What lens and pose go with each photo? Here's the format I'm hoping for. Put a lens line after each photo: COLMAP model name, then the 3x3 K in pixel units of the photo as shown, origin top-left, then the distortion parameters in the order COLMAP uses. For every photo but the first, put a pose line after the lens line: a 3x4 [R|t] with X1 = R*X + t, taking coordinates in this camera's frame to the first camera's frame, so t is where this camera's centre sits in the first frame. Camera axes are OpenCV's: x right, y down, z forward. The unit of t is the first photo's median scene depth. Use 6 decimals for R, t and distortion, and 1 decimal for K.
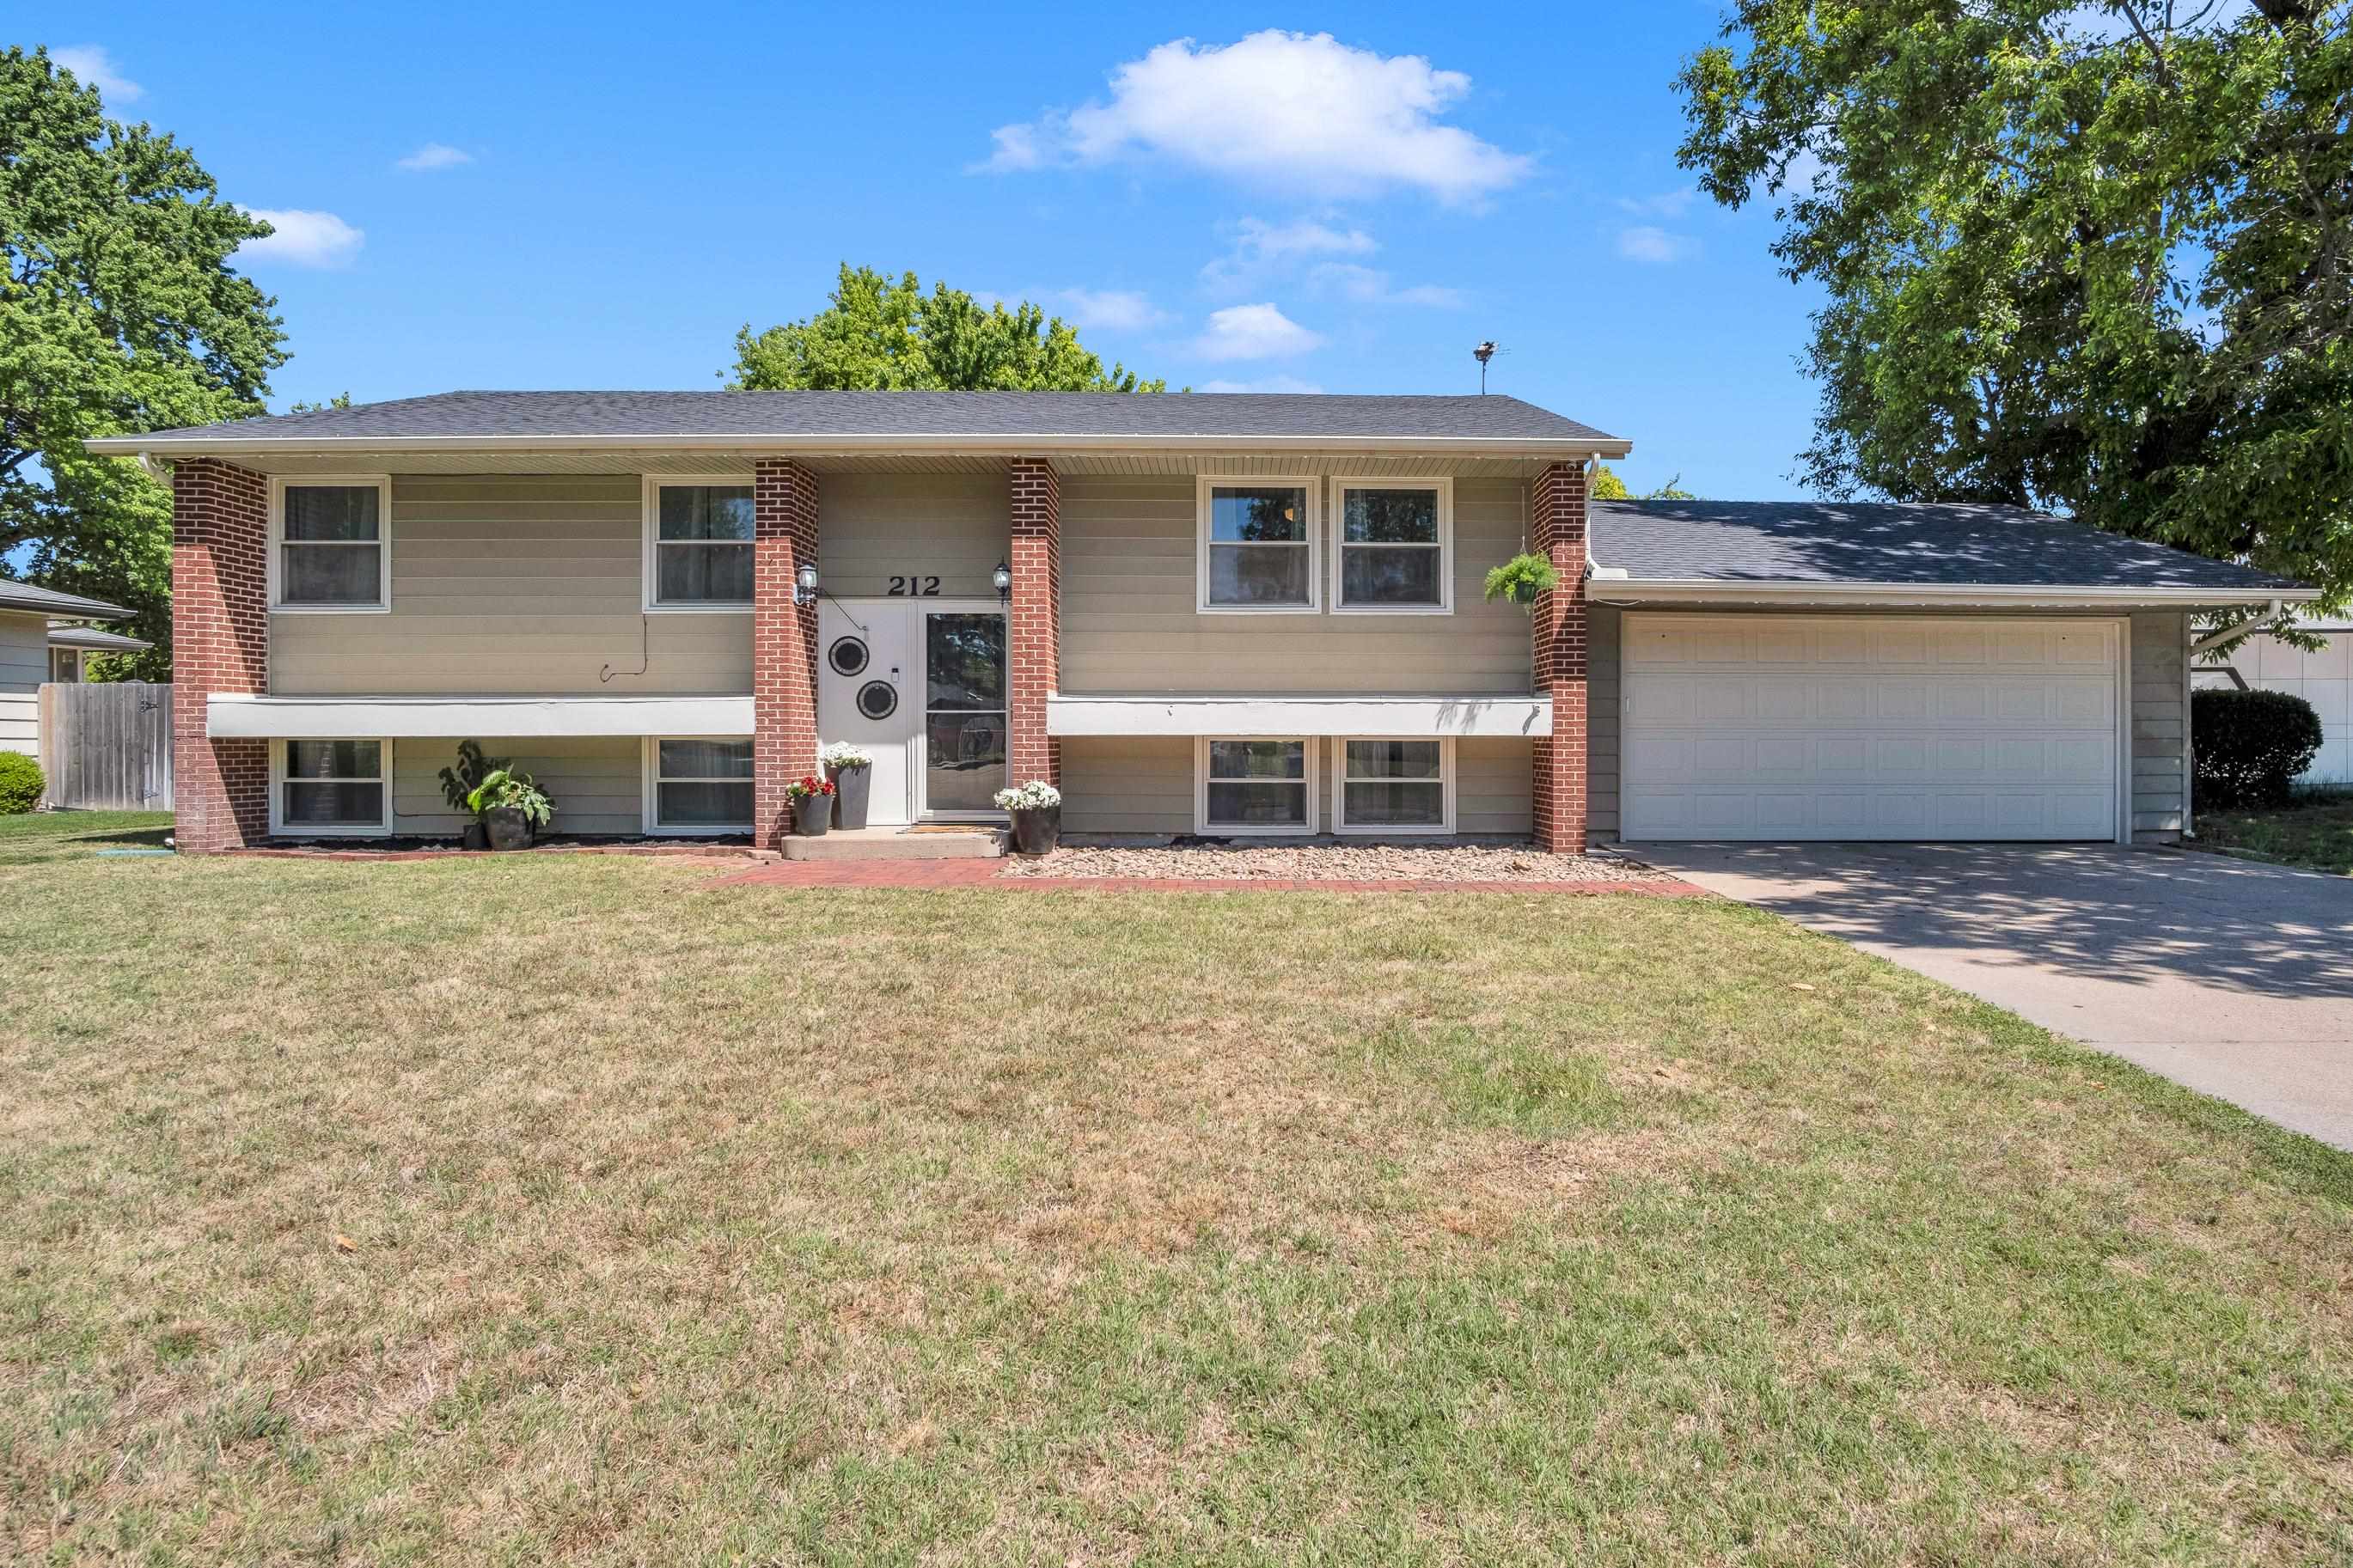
lens RADIAL K [[1304.3, 0, 1288.9], [0, 1304.3, 777.5], [0, 0, 1]] dist [-0.027269, 0.008439]
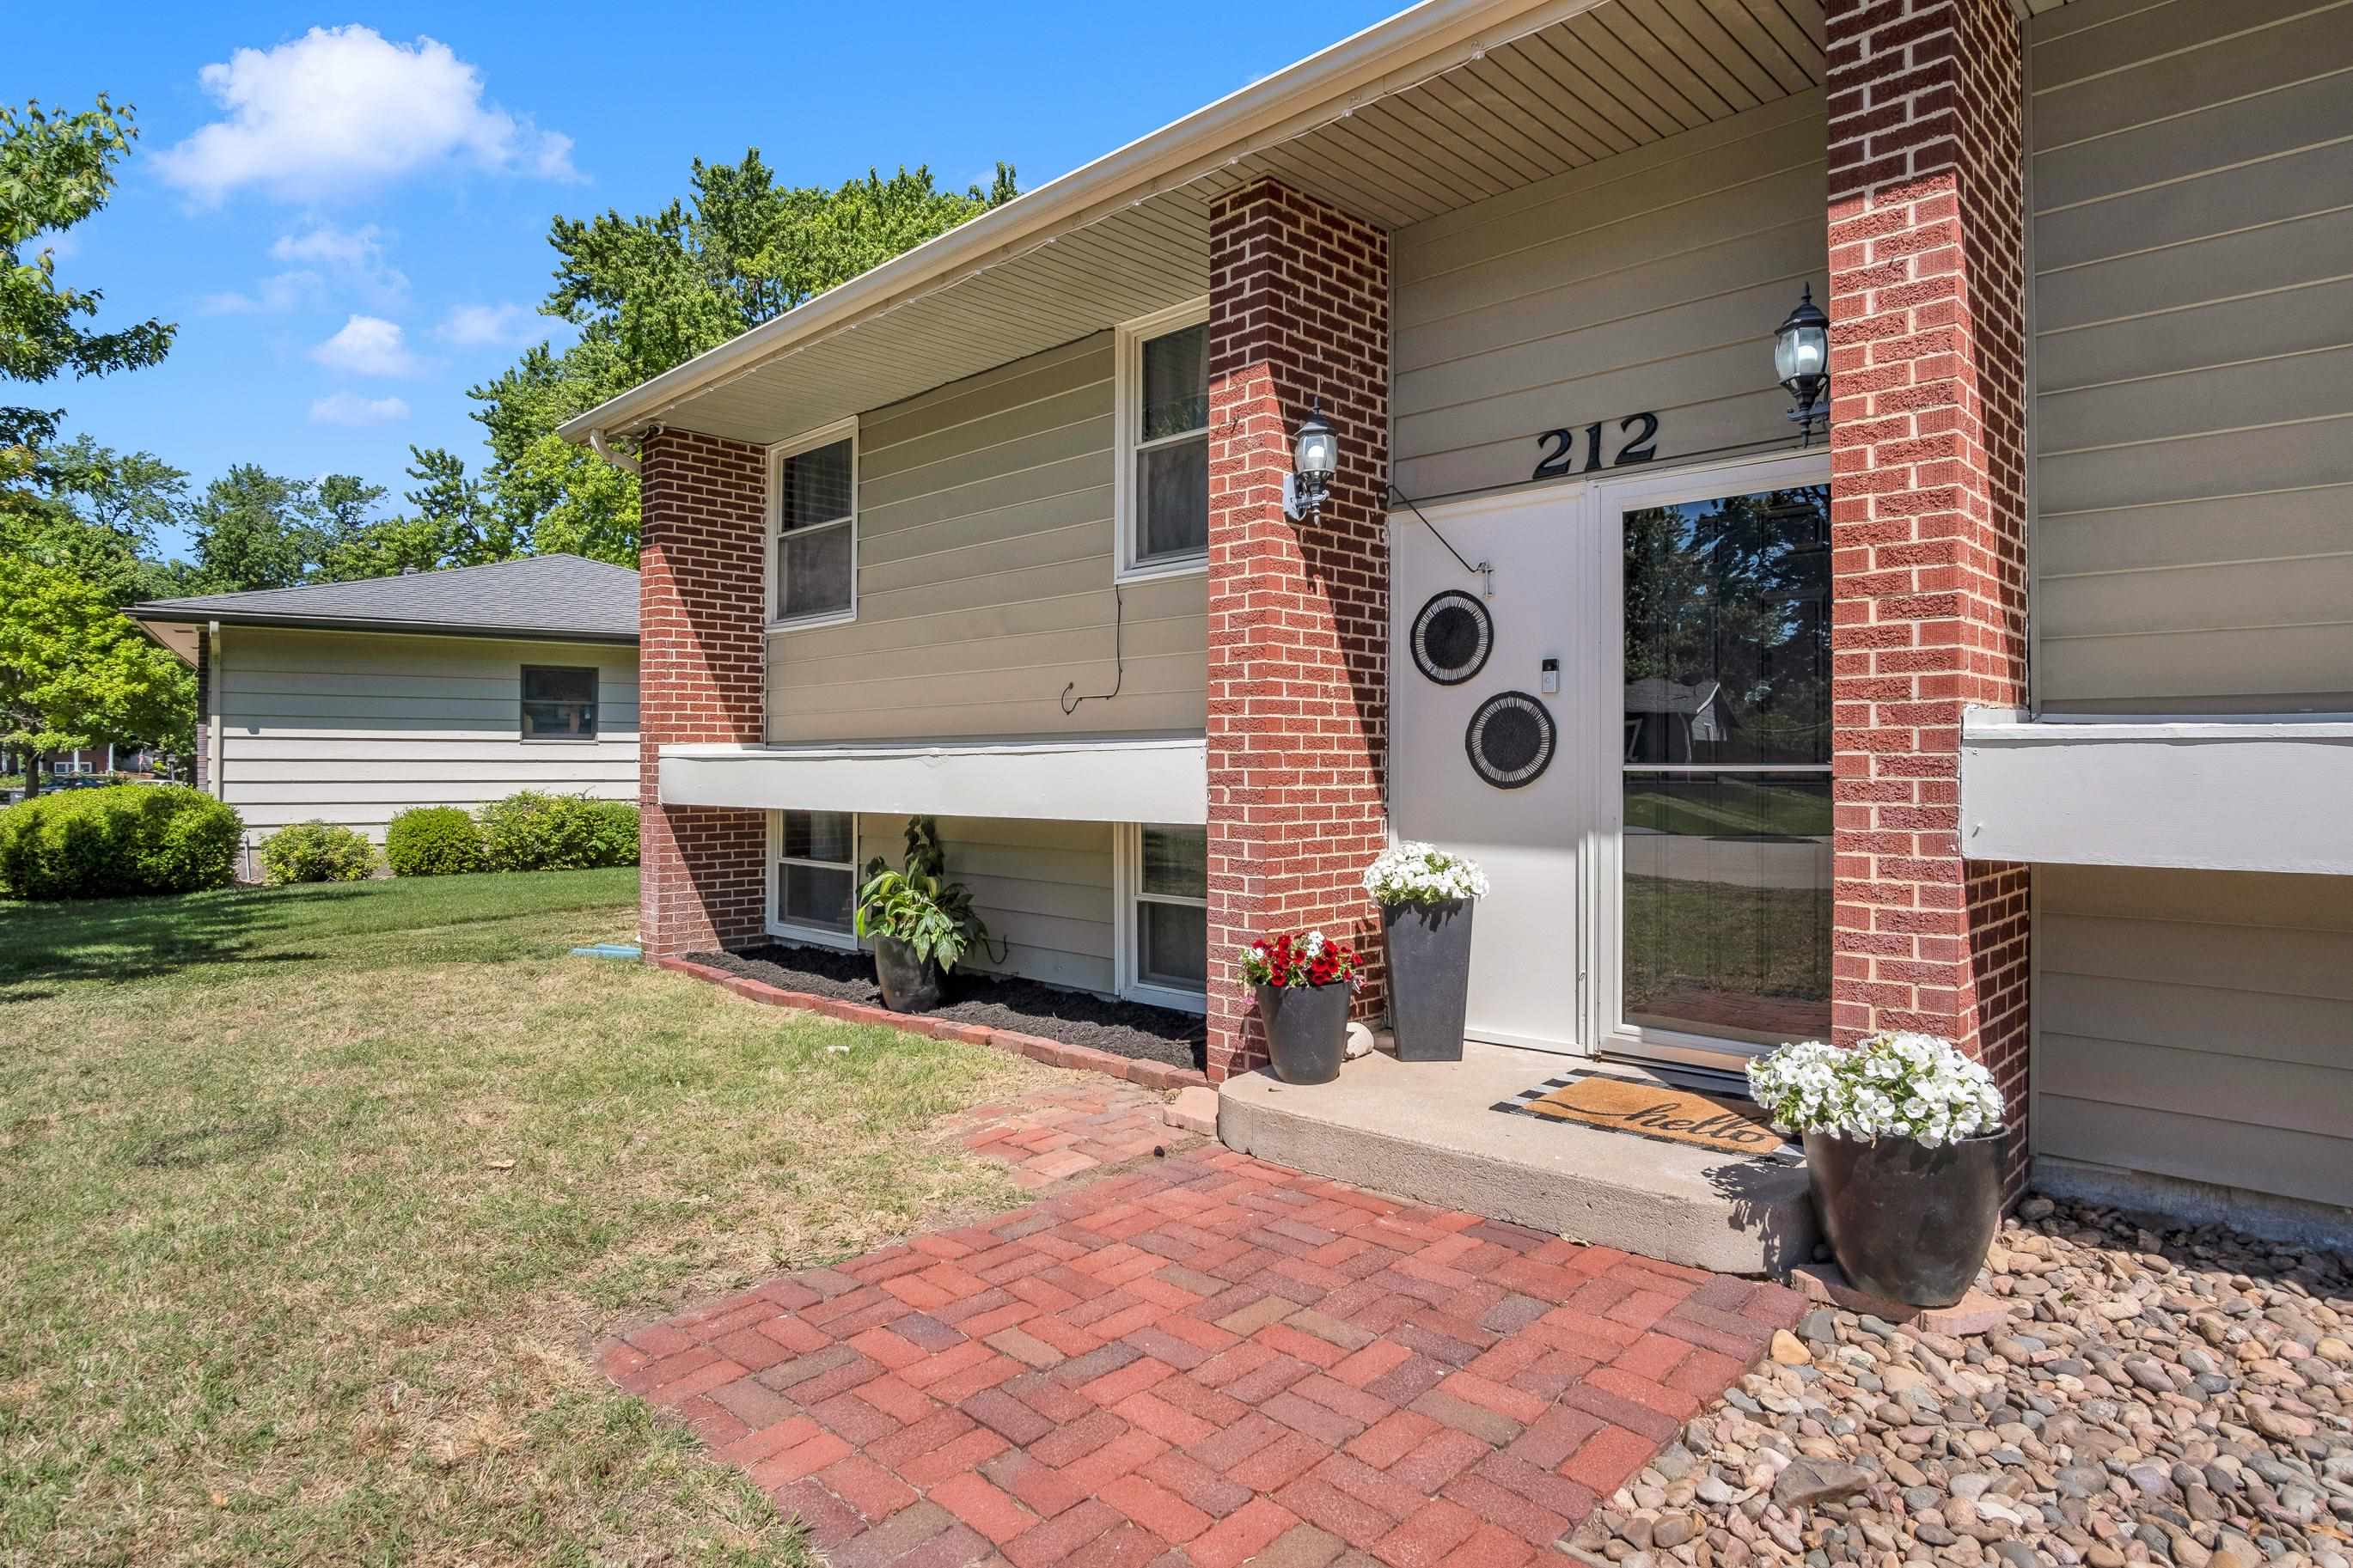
lens RADIAL K [[1304.3, 0, 1159.8], [0, 1304.3, 753.3], [0, 0, 1]] dist [-0.027269, 0.008439]
pose [[0.682703, -0.007013, -0.730662, -0.093768], [-0.023177, 0.999243, -0.031247, -0.040409], [0.730328, 0.038267, 0.682024, 0.644987]]
